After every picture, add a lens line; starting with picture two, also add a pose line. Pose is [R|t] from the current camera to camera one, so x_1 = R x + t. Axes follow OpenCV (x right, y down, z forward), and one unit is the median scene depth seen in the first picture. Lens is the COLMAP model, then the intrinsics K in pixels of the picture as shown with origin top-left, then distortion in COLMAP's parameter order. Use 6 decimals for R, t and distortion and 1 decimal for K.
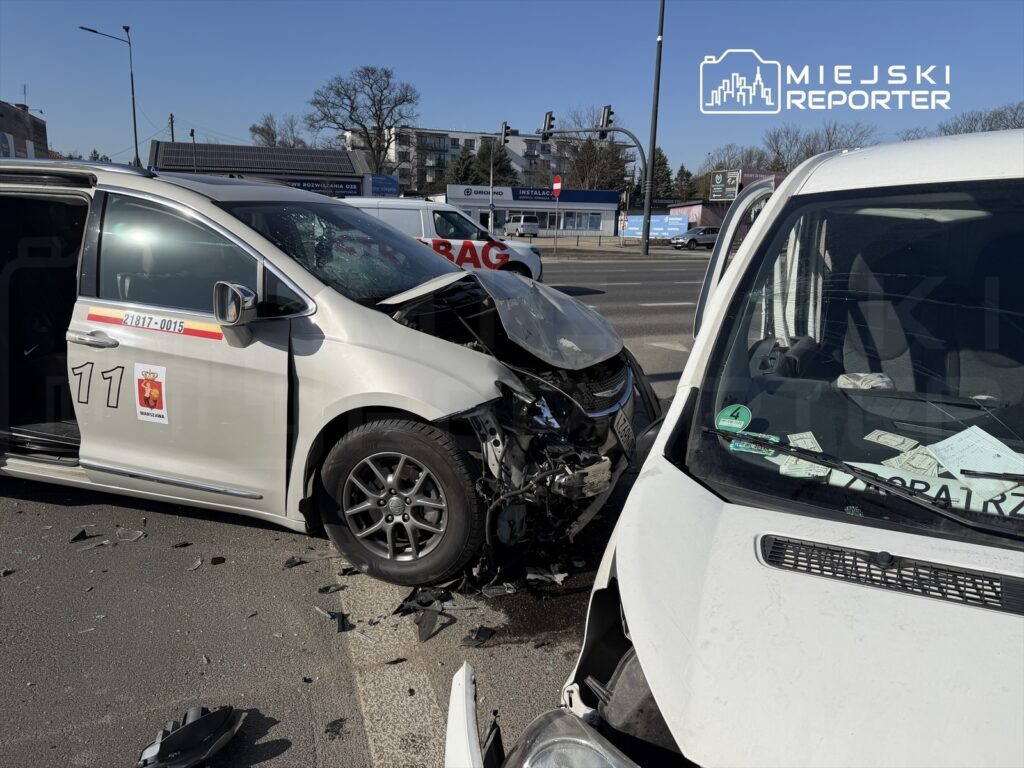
lens RADIAL K [[717.7, 0, 501.1], [0, 717.7, 377.4], [0, 0, 1]] dist [0.059889, -0.079192]
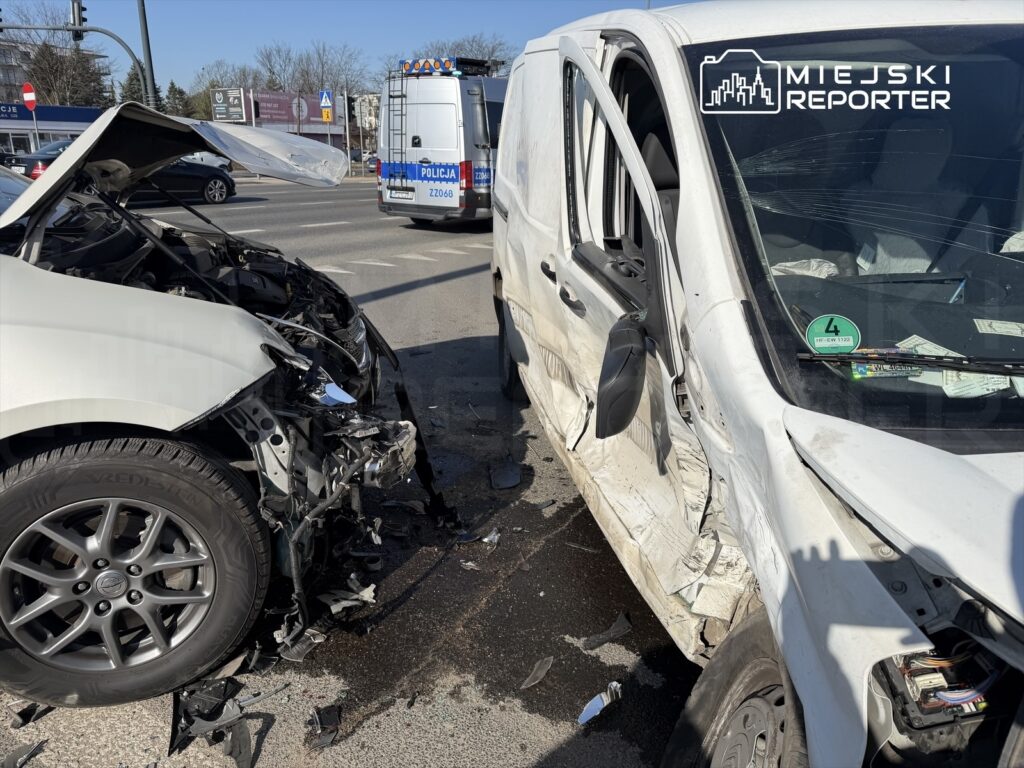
lens RADIAL K [[717.7, 0, 507.5], [0, 717.7, 386.9], [0, 0, 1]] dist [0.059889, -0.079192]
pose [[0.796901, -0.199603, 0.570182, -0.191061], [0.136732, 0.978940, 0.151596, -0.024390], [-0.588433, -0.042845, 0.807410, 0.332493]]
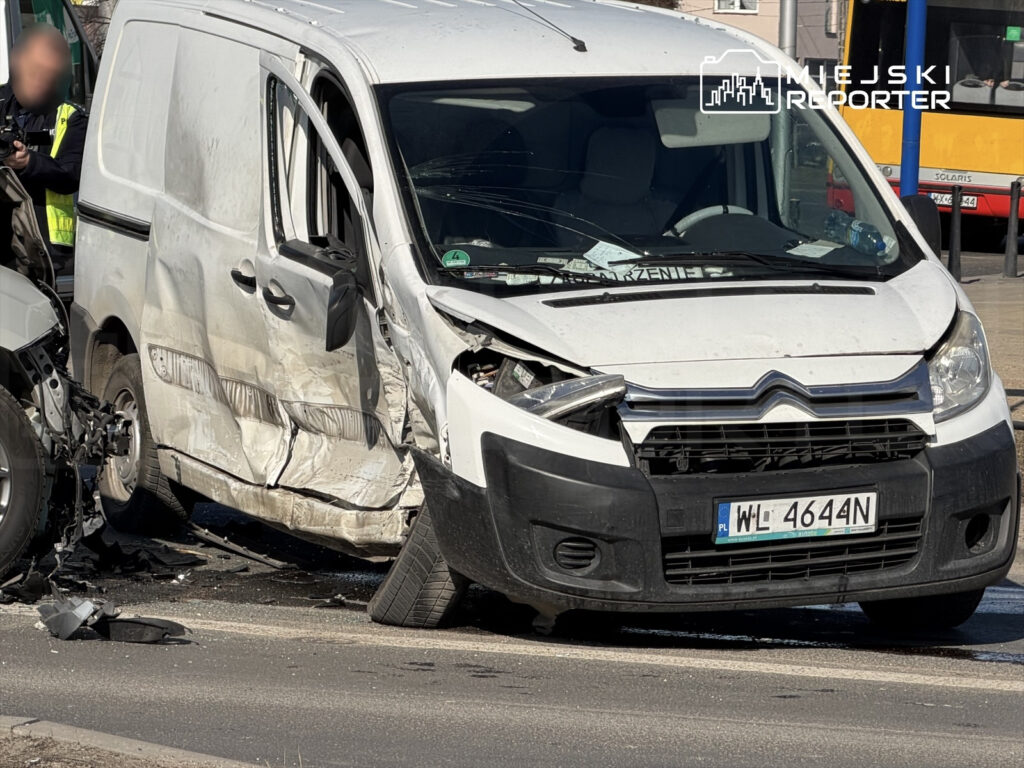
lens RADIAL K [[5540.2, 0, 511.3], [0, 5540.2, 380.2], [0, 0, 1]] dist [0.228213, 0.000000]
pose [[0.640167, -0.040346, 0.767175, -4.034065], [0.144581, 0.987103, -0.068733, 0.537902], [-0.754508, 0.154920, 0.637744, -3.002836]]
